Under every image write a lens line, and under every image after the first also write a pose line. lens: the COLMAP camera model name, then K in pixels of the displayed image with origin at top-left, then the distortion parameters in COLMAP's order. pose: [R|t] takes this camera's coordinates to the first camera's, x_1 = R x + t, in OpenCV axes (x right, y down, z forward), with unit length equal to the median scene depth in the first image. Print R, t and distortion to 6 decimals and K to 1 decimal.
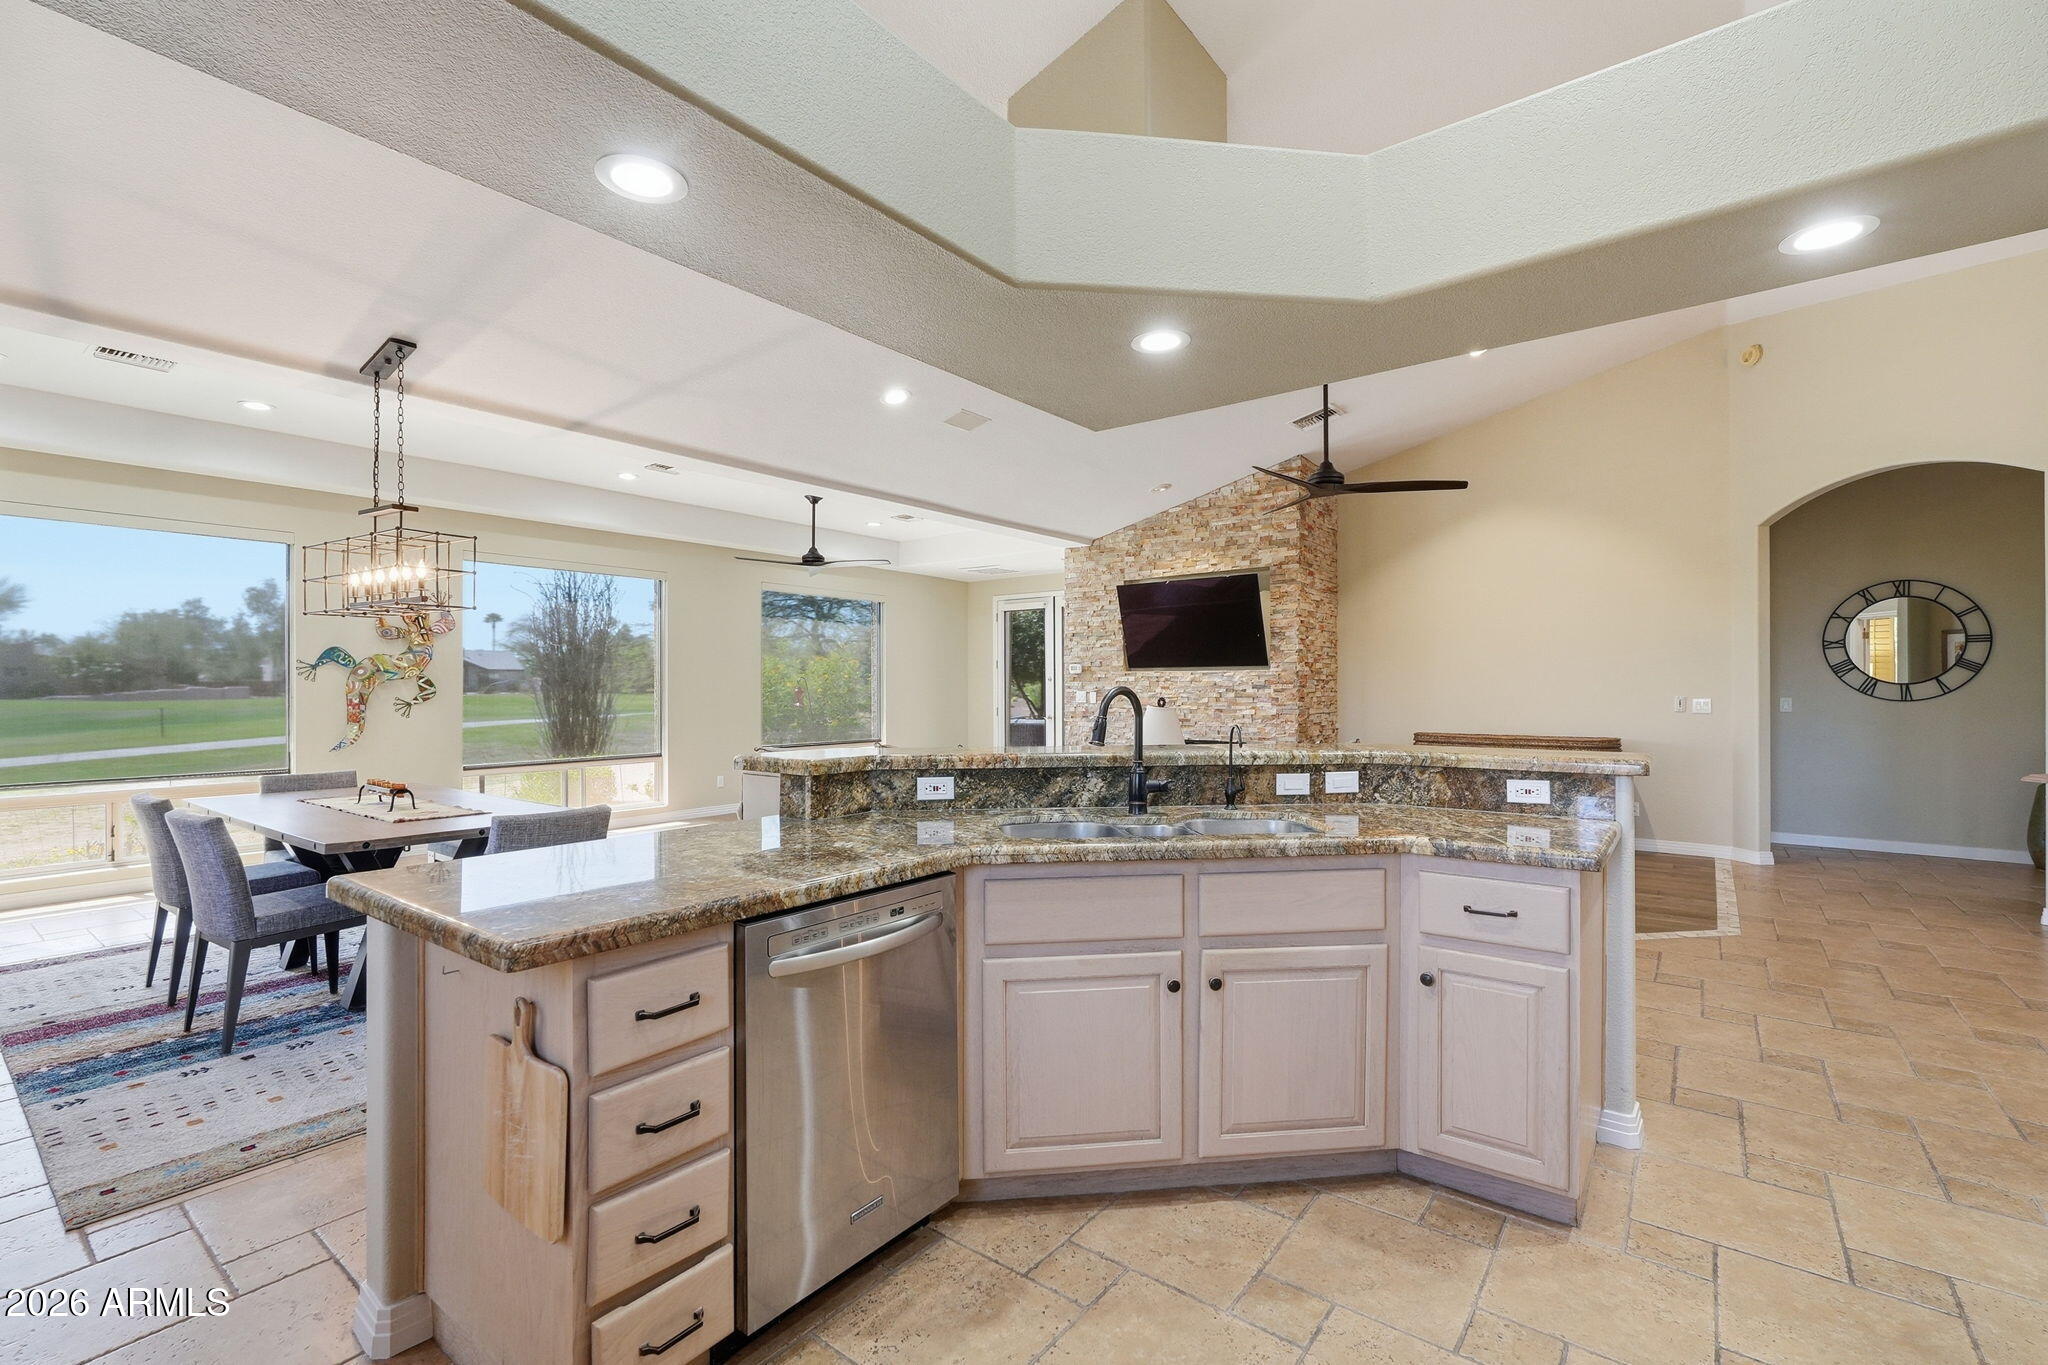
lens RADIAL K [[906.9, 0, 1012.3], [0, 906.9, 683.1], [0, 0, 1]] dist [-0.011484, 0.005764]
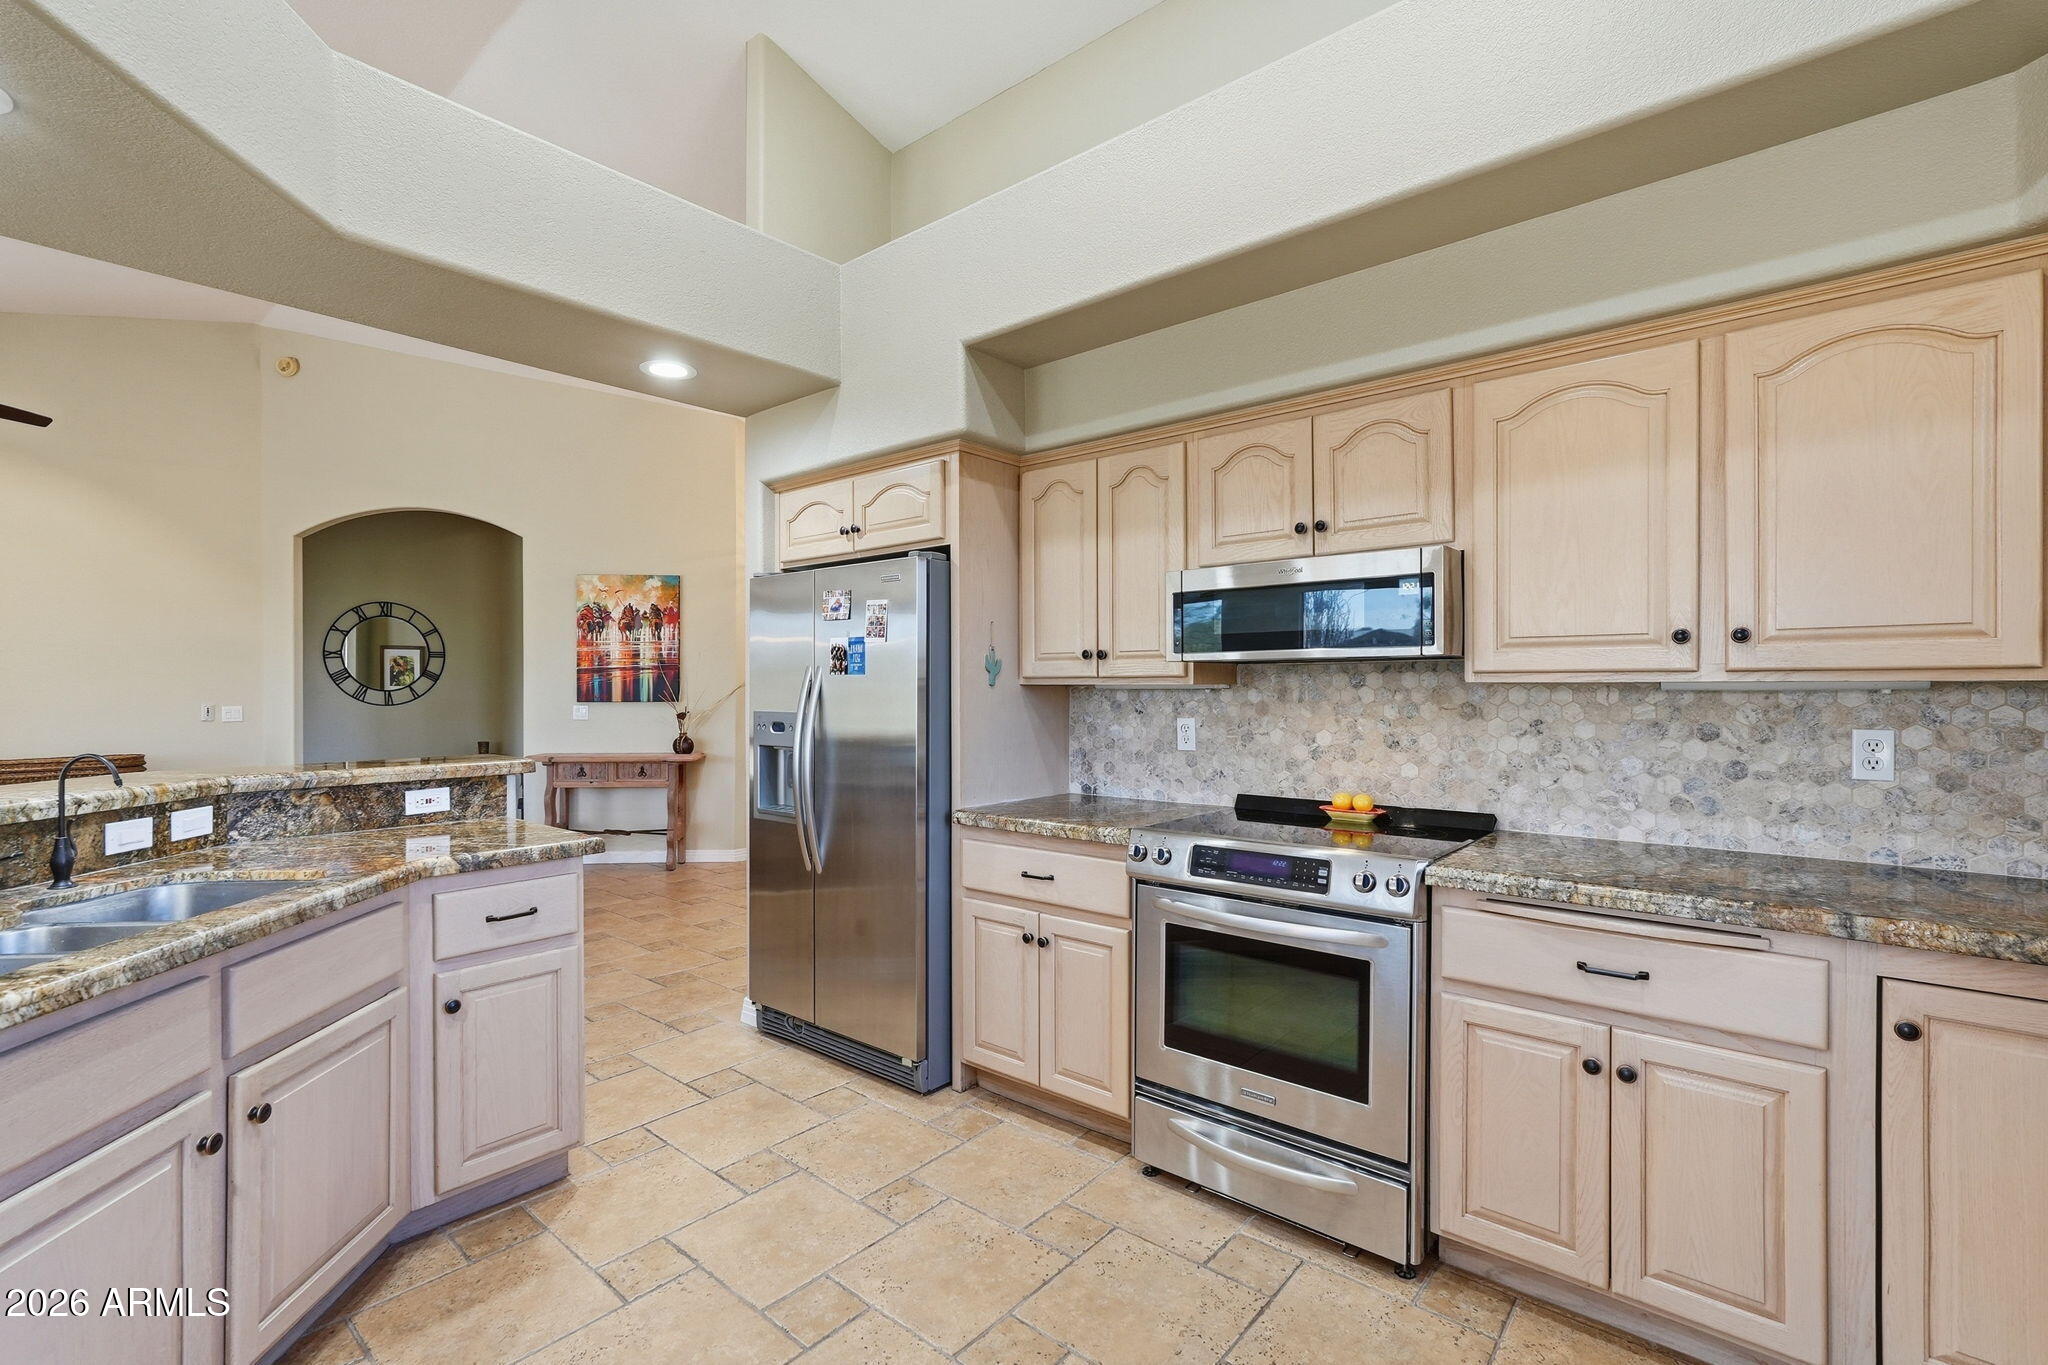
lens RADIAL K [[906.9, 0, 1029.9], [0, 906.9, 693.7], [0, 0, 1]] dist [-0.011484, 0.005764]
pose [[0.036816, -0.002724, 0.999318, -0.351007], [-0.001212, 0.999995, 0.002770, 0.000336], [-0.999321, -0.001314, 0.036813, 0.285891]]
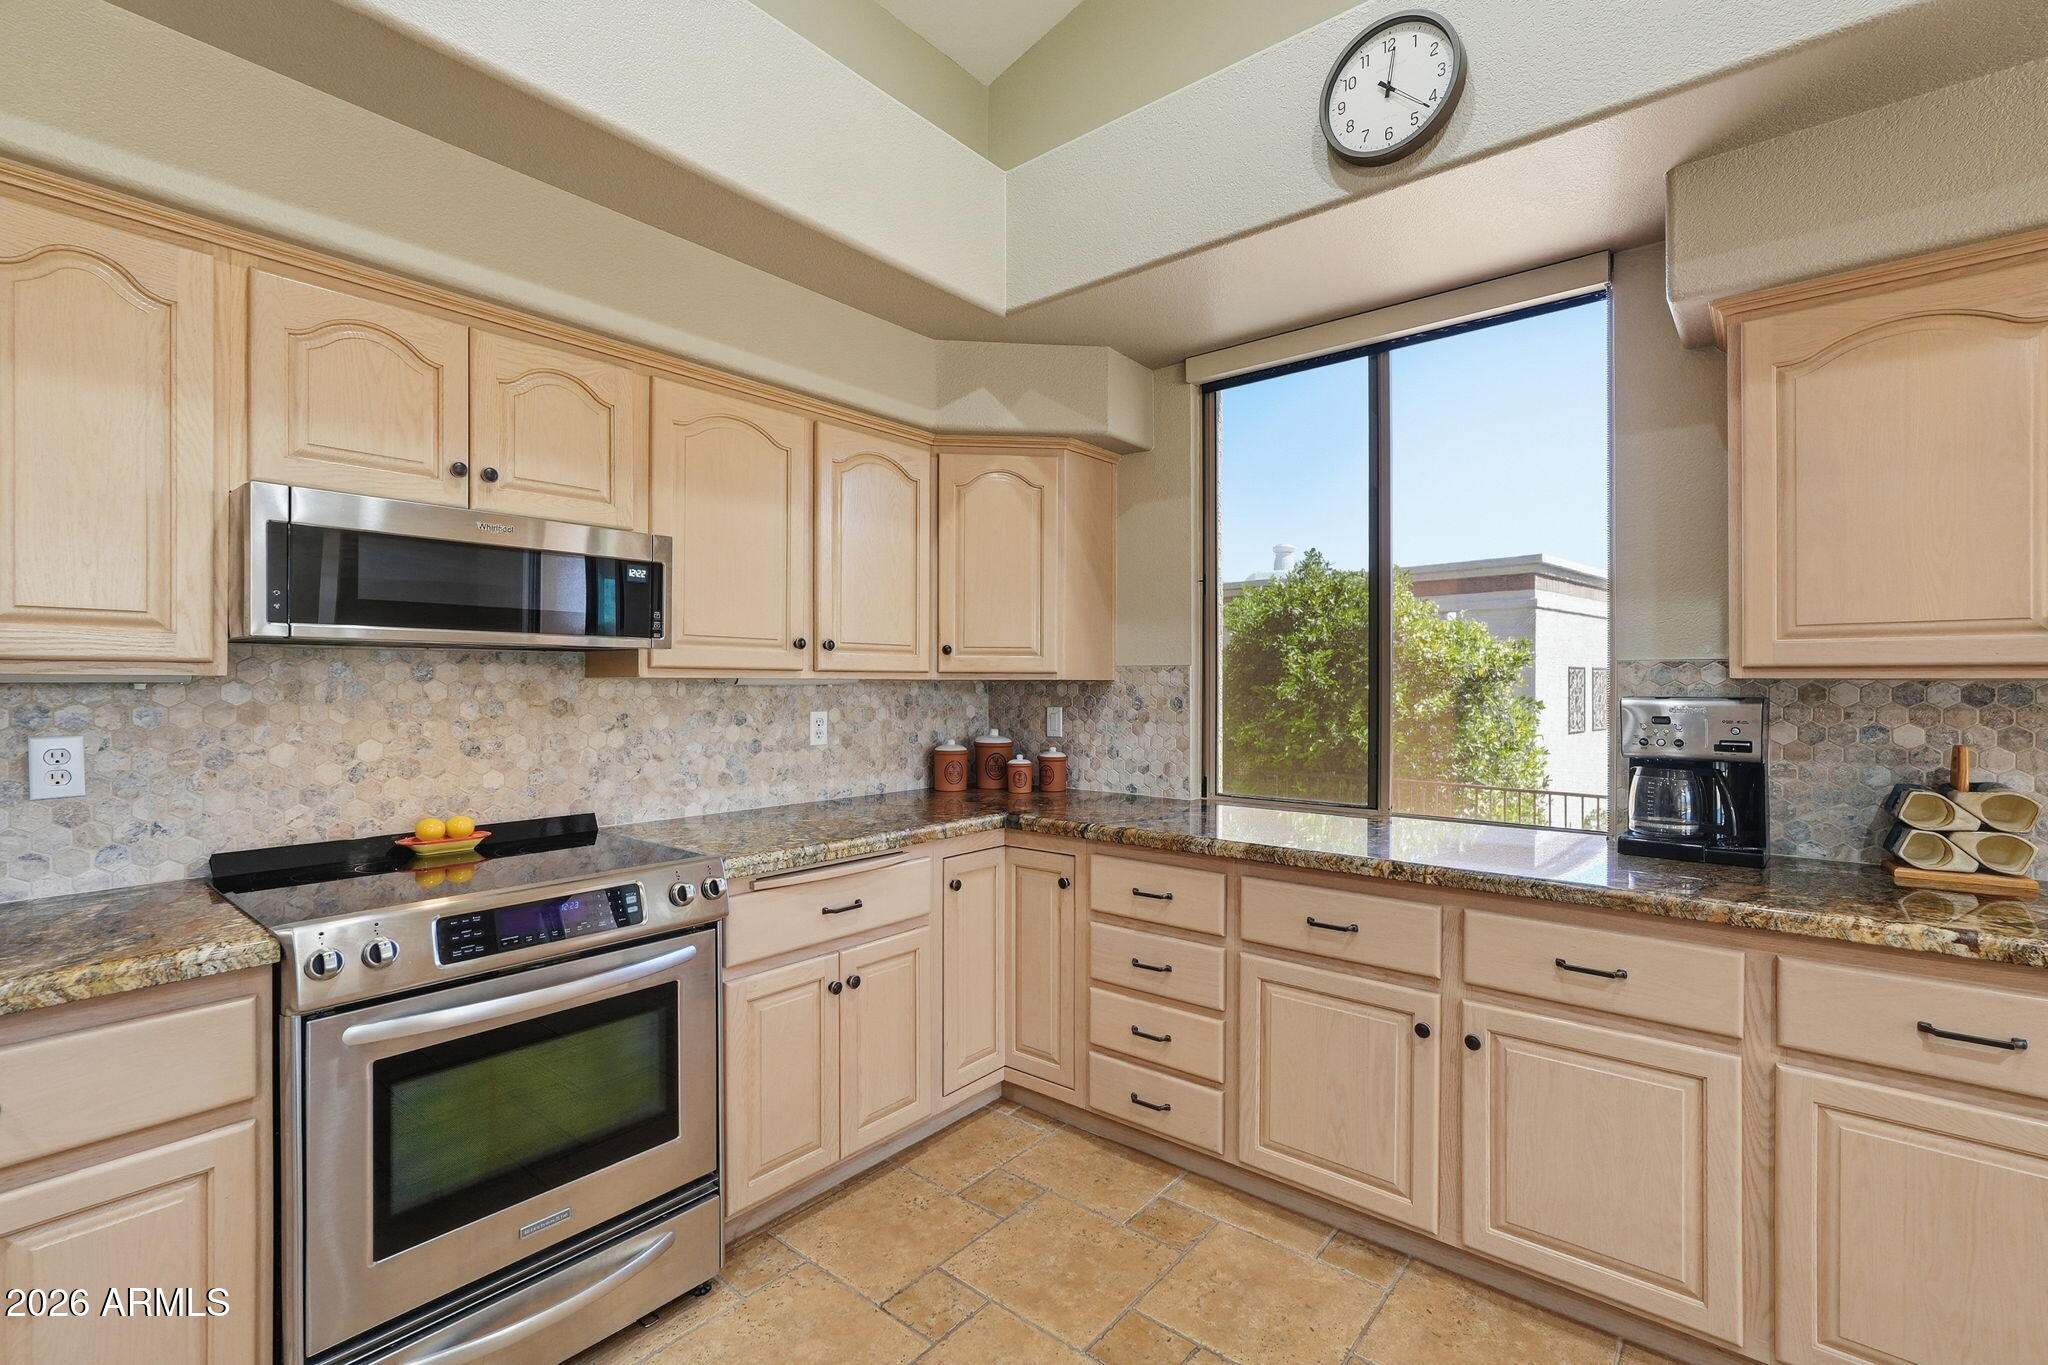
lens RADIAL K [[906.9, 0, 1013.8], [0, 906.9, 681.2], [0, 0, 1]] dist [-0.011484, 0.005764]
pose [[-0.999494, -0.000450, 0.031801, 0.109349], [-0.000585, 0.999991, -0.004215, -0.001233], [-0.031799, -0.004232, -0.999485, 0.695305]]
